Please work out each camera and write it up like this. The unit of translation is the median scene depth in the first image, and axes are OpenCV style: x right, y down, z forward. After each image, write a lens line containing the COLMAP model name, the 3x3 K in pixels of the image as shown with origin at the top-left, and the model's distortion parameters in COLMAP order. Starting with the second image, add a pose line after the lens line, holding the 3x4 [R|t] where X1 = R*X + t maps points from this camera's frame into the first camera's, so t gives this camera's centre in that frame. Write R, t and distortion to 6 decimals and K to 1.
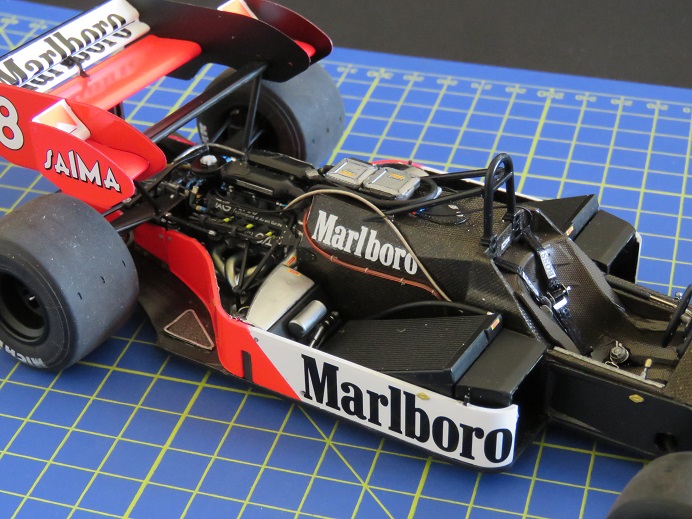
lens RADIAL K [[1329.7, 0, 346.0], [0, 1329.7, 259.5], [0, 0, 1]] dist [-0.125145, -0.180204]
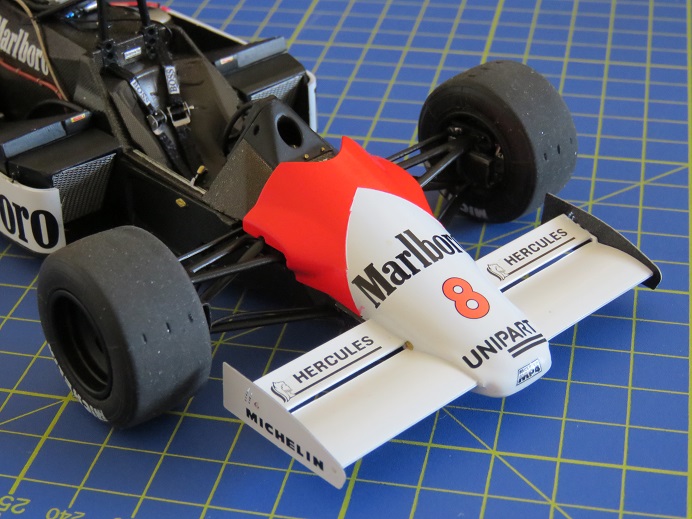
lens RADIAL K [[1329.7, 0, 346.0], [0, 1329.7, 259.5], [0, 0, 1]] dist [-0.125145, -0.180204]
pose [[0.962880, 0.139916, -0.230835, 0.539213], [-0.145578, 0.989318, -0.007591, 0.128803], [0.227307, 0.040914, 0.972963, 0.063624]]
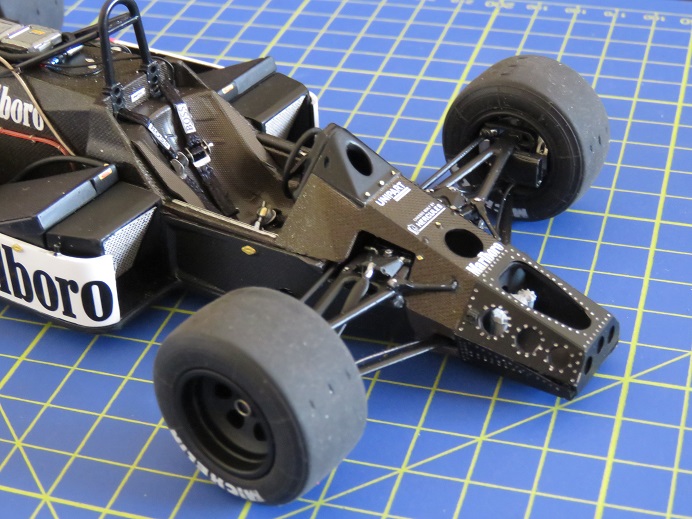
lens RADIAL K [[1329.7, 0, 346.0], [0, 1329.7, 259.5], [0, 0, 1]] dist [-0.125145, -0.180204]
pose [[0.999697, -0.007344, -0.023491, 0.291063], [0.007254, 0.999966, -0.003926, 0.109155], [0.023519, 0.003754, 0.999716, 0.076310]]
